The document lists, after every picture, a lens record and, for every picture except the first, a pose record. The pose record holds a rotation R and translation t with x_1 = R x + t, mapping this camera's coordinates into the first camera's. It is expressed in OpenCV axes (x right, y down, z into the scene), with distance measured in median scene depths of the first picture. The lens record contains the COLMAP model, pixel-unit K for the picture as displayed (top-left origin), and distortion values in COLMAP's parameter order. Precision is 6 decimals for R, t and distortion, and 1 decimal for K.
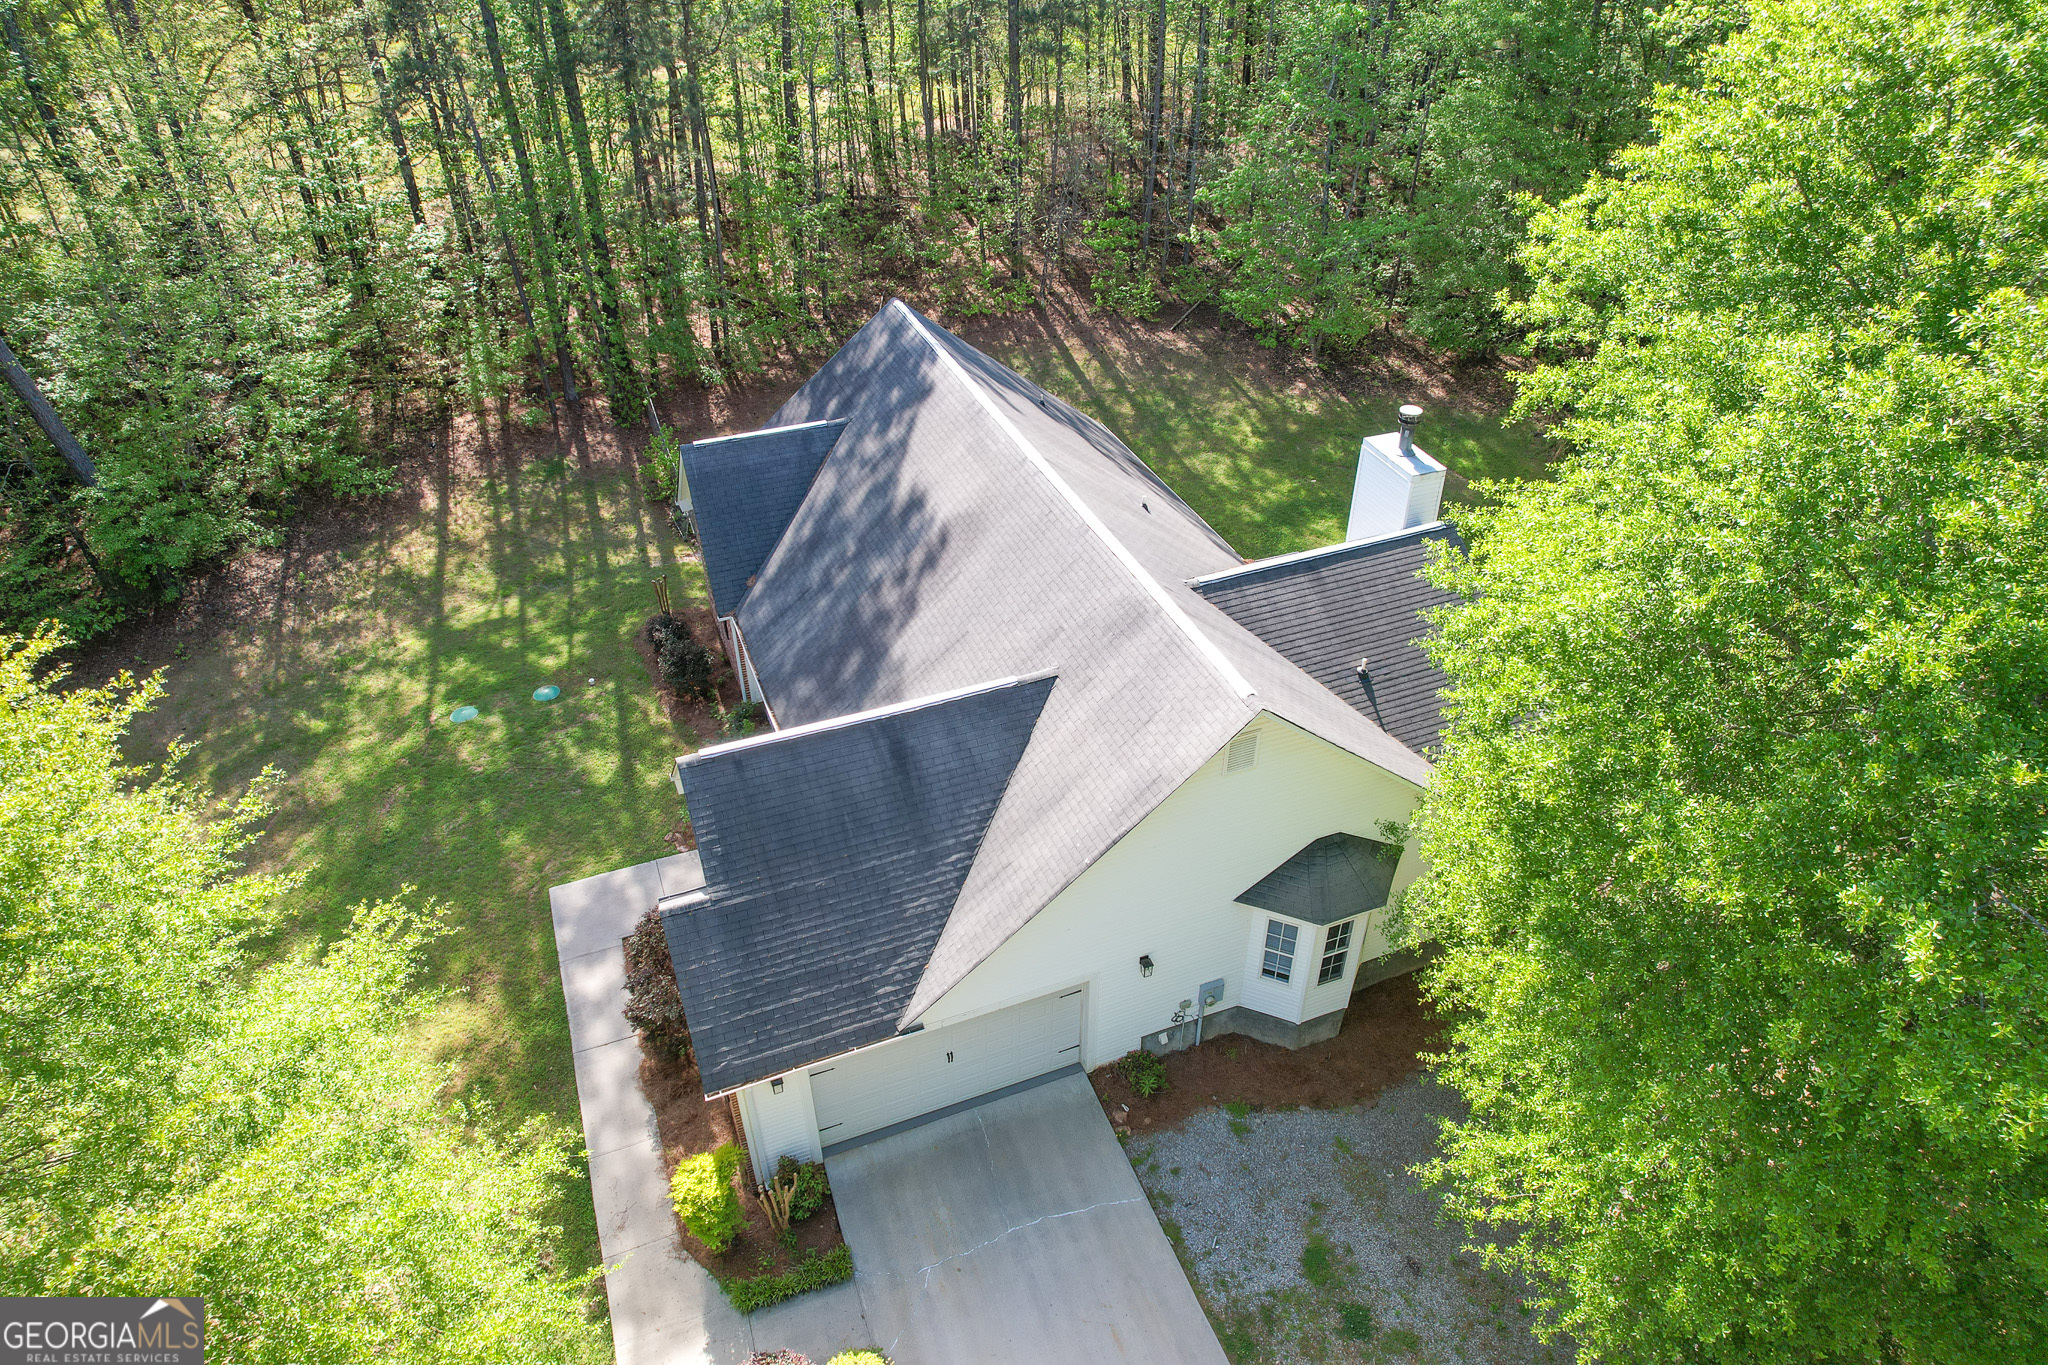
lens RADIAL K [[1301.6, 0, 1024.0], [0, 1301.6, 682.5], [0, 0, 1]] dist [-0.043532, 0.022056]
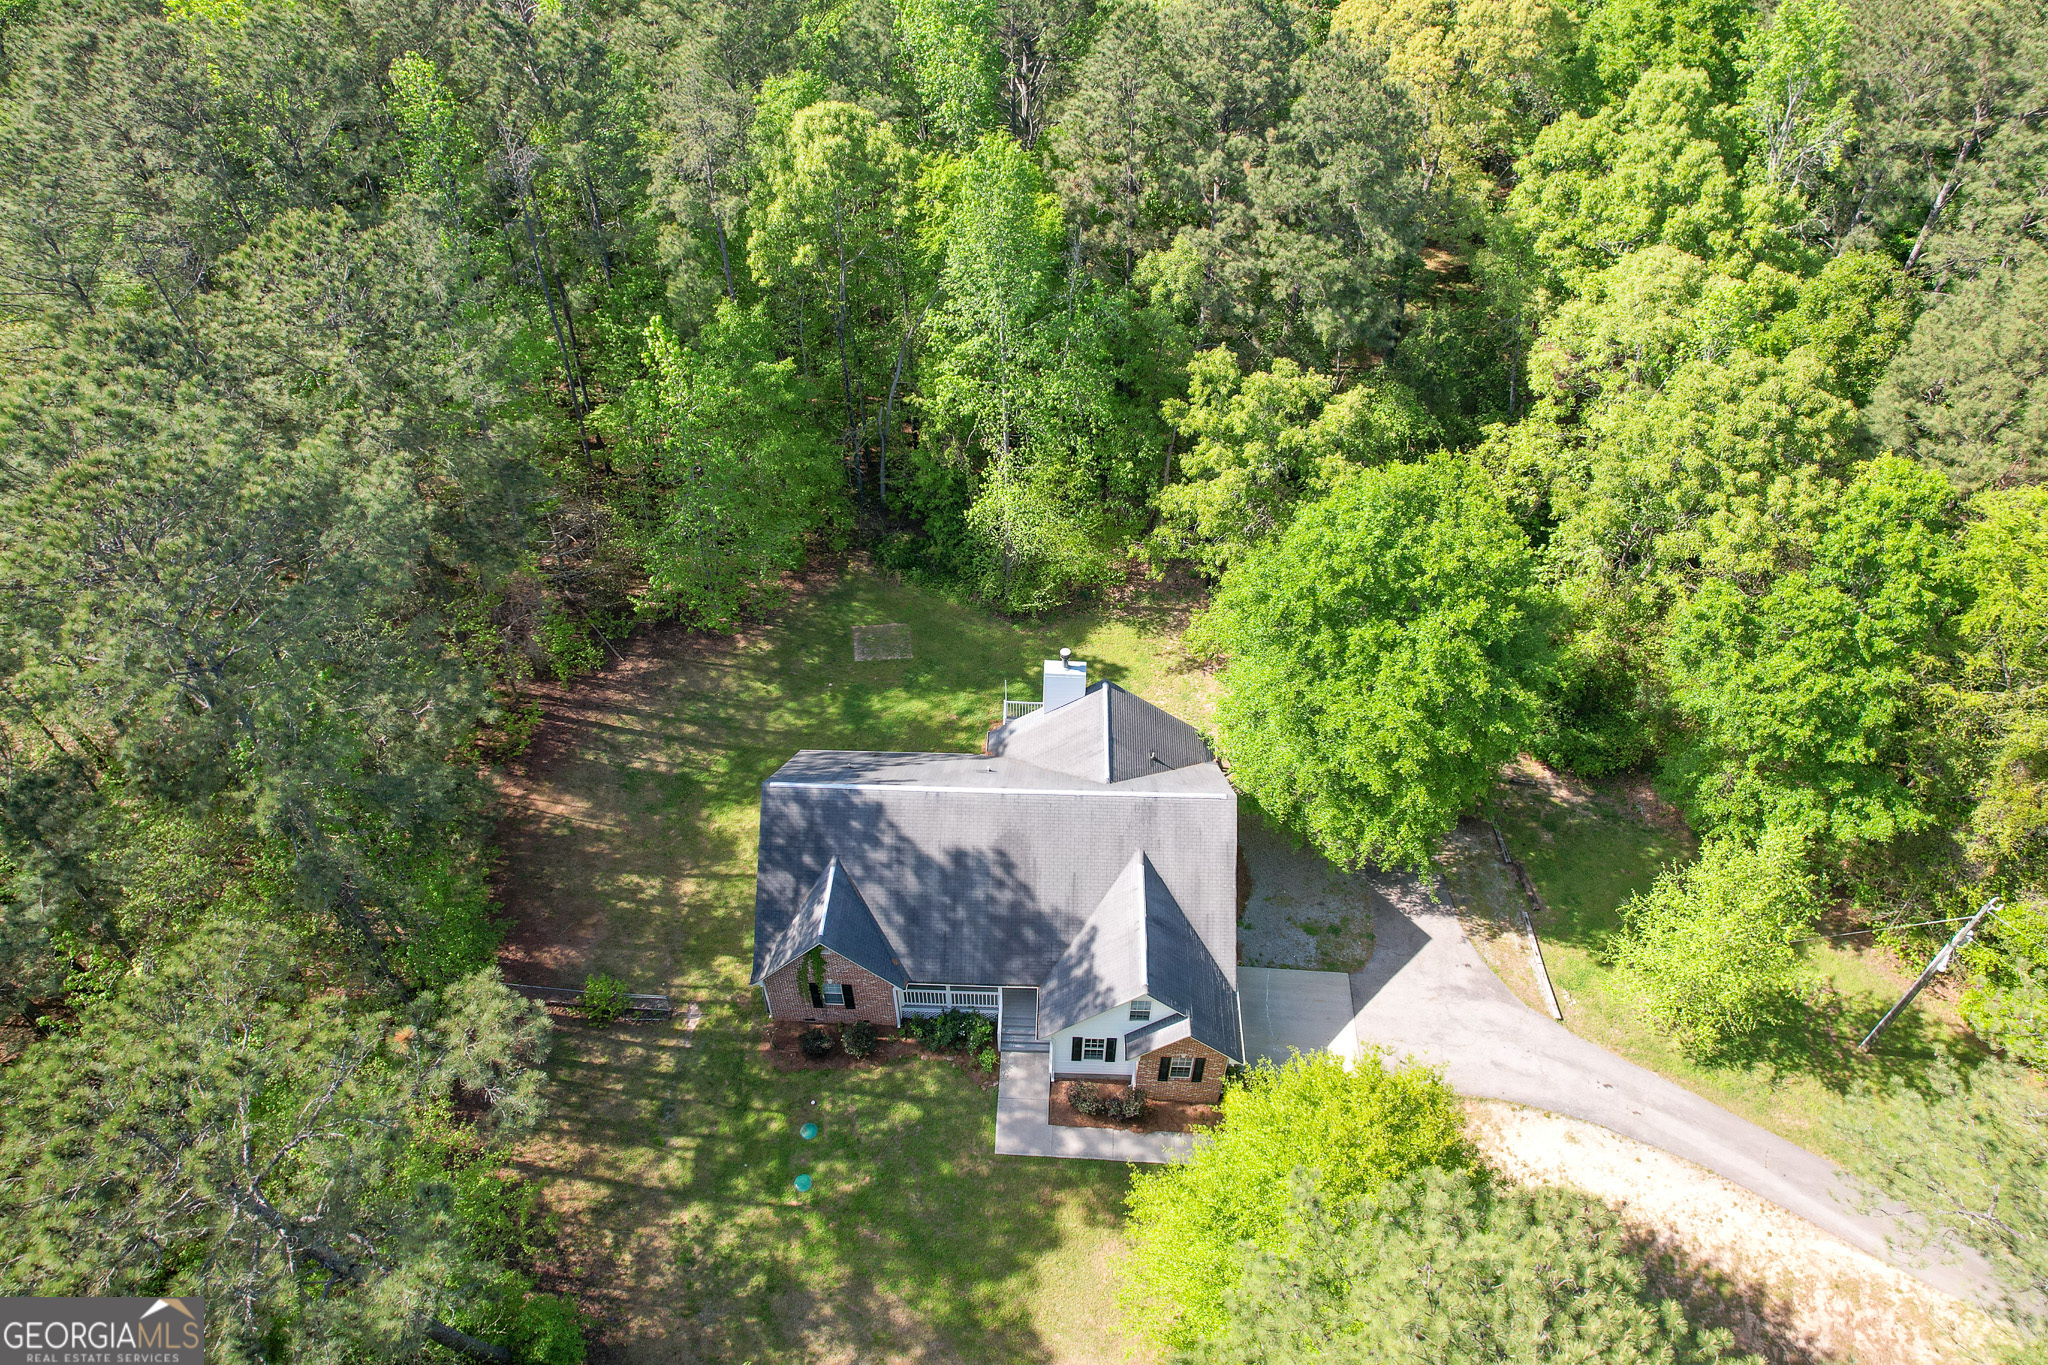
lens RADIAL K [[1311.8, 0, 1026.9], [0, 1311.8, 675.9], [0, 0, 1]] dist [-0.064379, 0.052638]
pose [[0.403242, -0.636326, 0.657636, -0.878551], [0.543901, 0.744599, 0.386968, -0.792022], [-0.735913, 0.201647, 0.646352, -0.251043]]
